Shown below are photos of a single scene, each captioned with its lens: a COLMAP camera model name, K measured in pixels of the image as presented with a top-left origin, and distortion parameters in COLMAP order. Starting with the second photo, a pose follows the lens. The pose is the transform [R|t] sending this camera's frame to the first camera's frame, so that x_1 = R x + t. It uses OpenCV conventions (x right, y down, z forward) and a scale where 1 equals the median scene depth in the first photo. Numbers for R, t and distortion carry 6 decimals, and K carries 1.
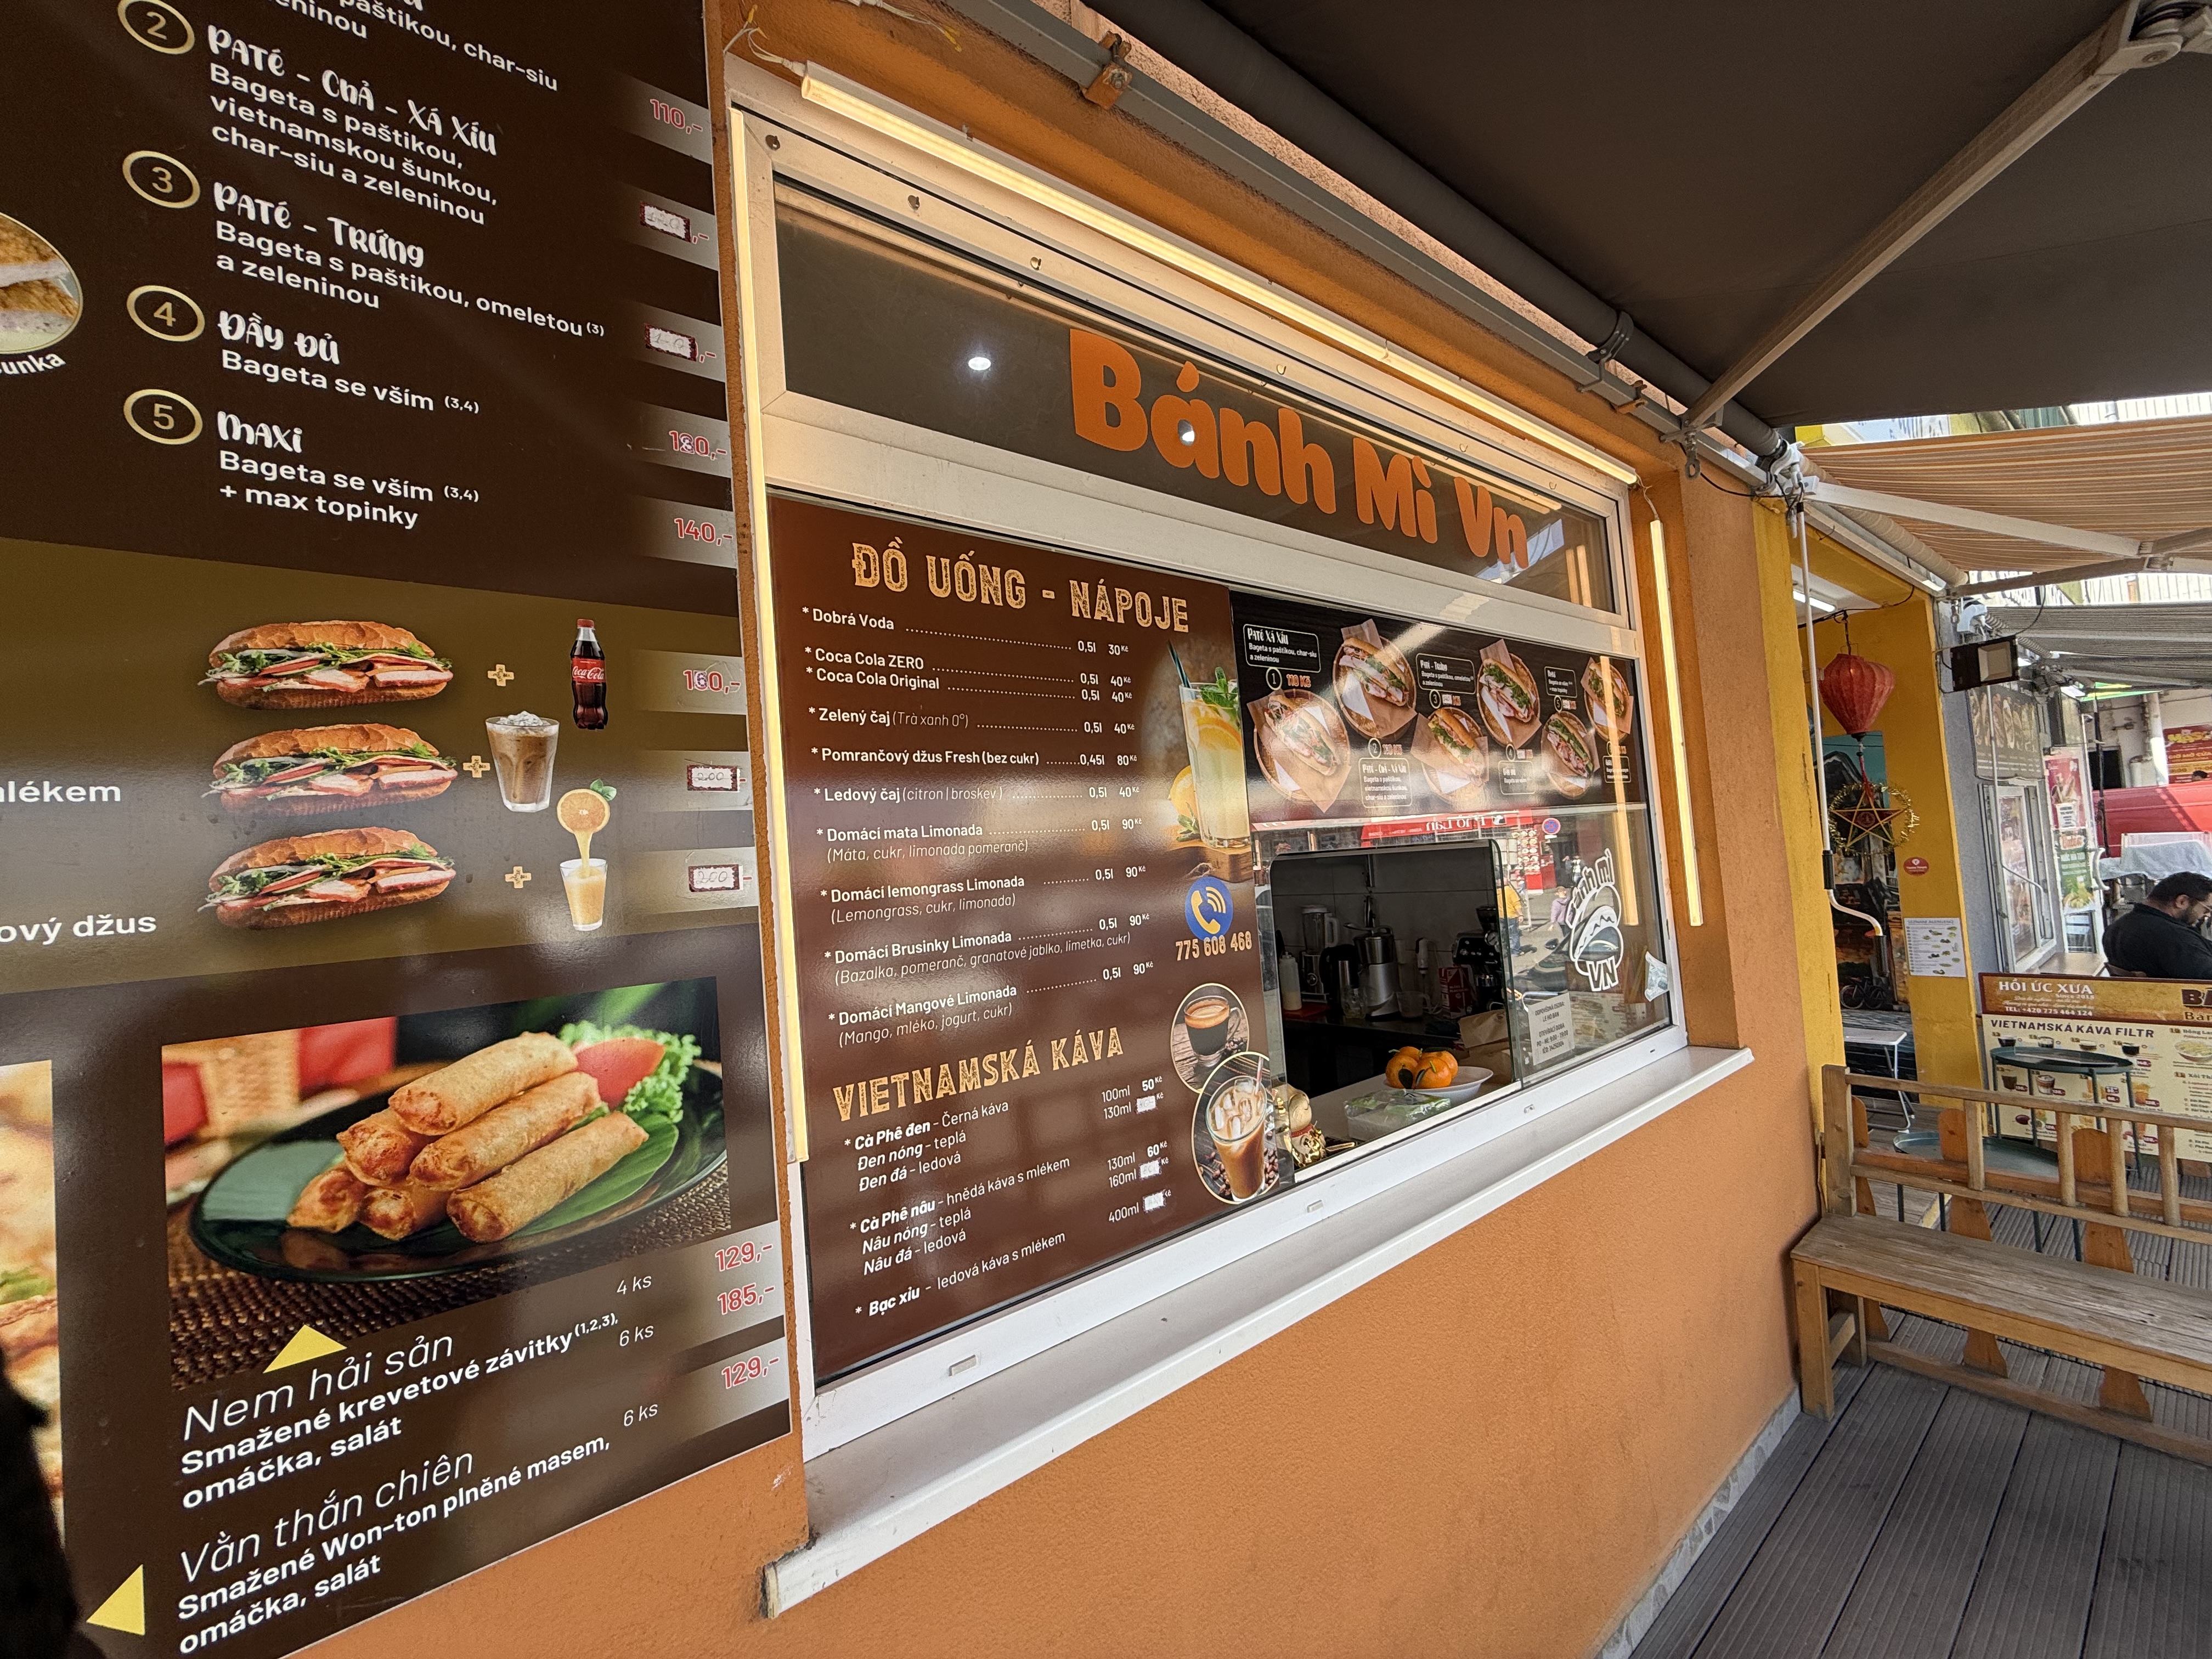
lens RADIAL K [[885.3, 0, 1099.6], [0, 885.3, 825.5], [0, 0, 1]] dist [-0.001958, -0.000170]
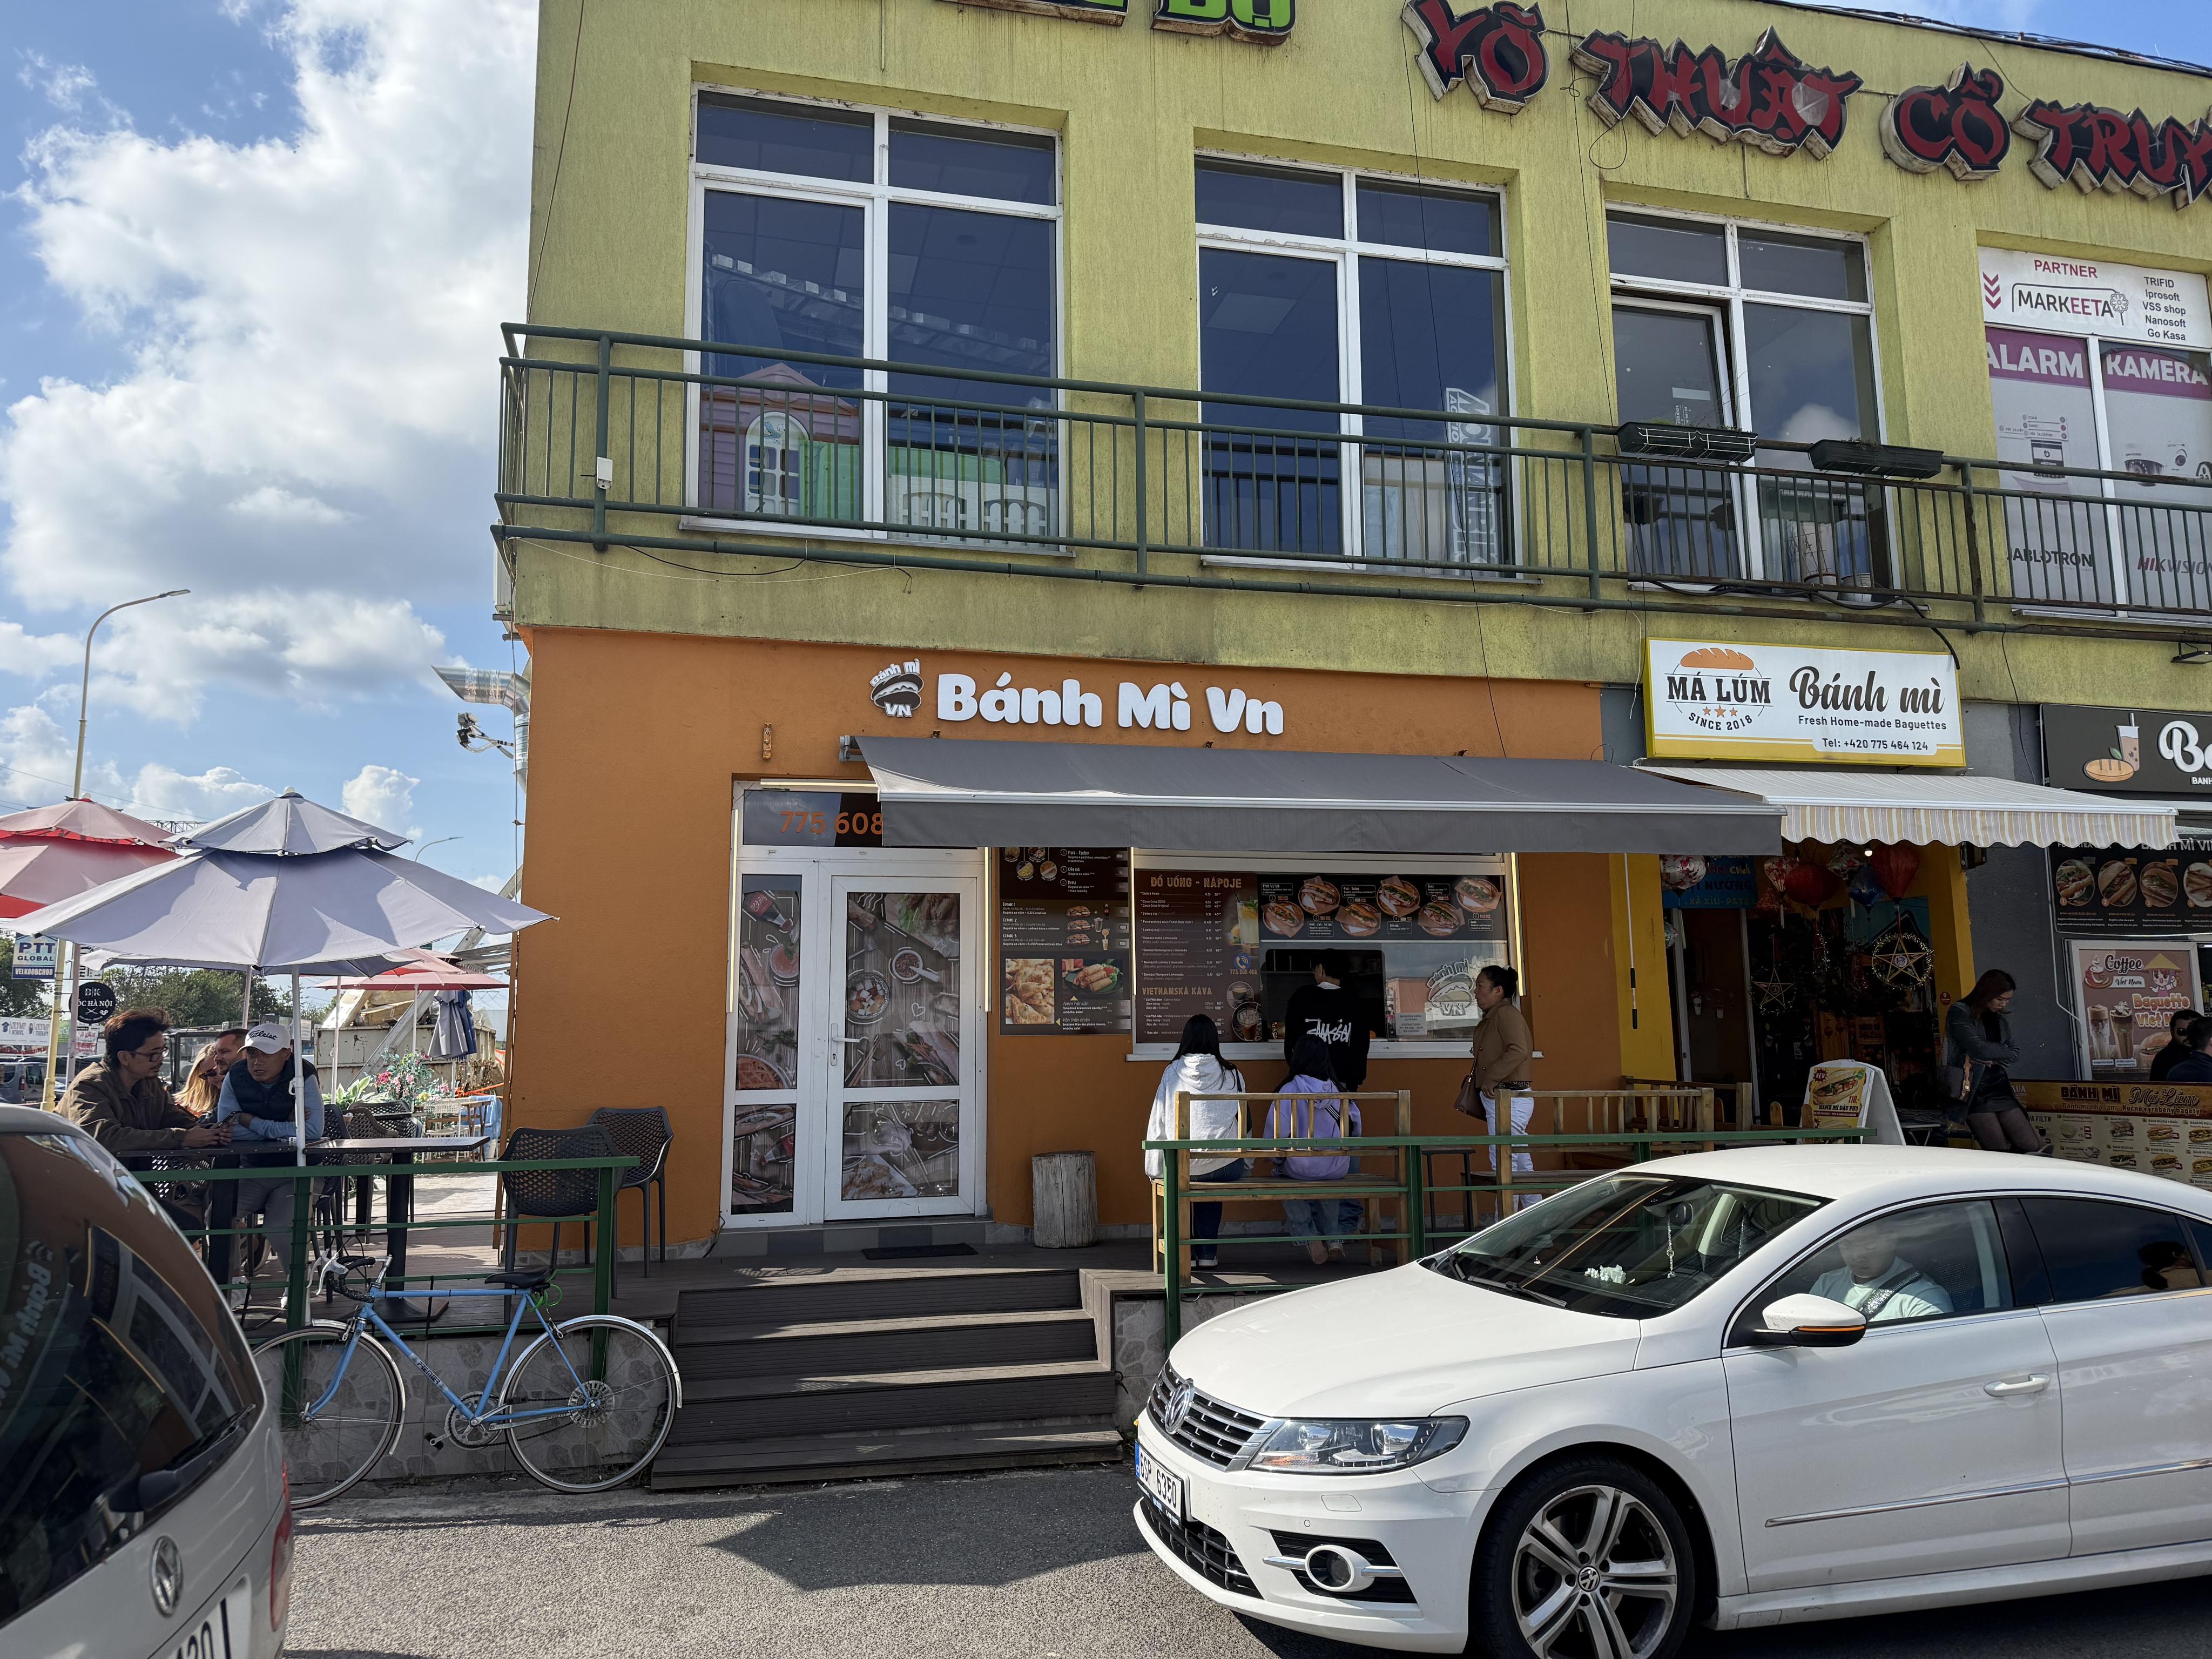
lens RADIAL K [[1555.0, 0, 1101.7], [0, 1555.0, 828.6], [0, 0, 1]] dist [0.002892, -0.000030]
pose [[0.918249, 0.005163, -0.395969, 2.784457], [-0.037747, 0.996503, -0.074540, 0.056219], [0.394199, 0.083393, 0.915234, -6.780736]]
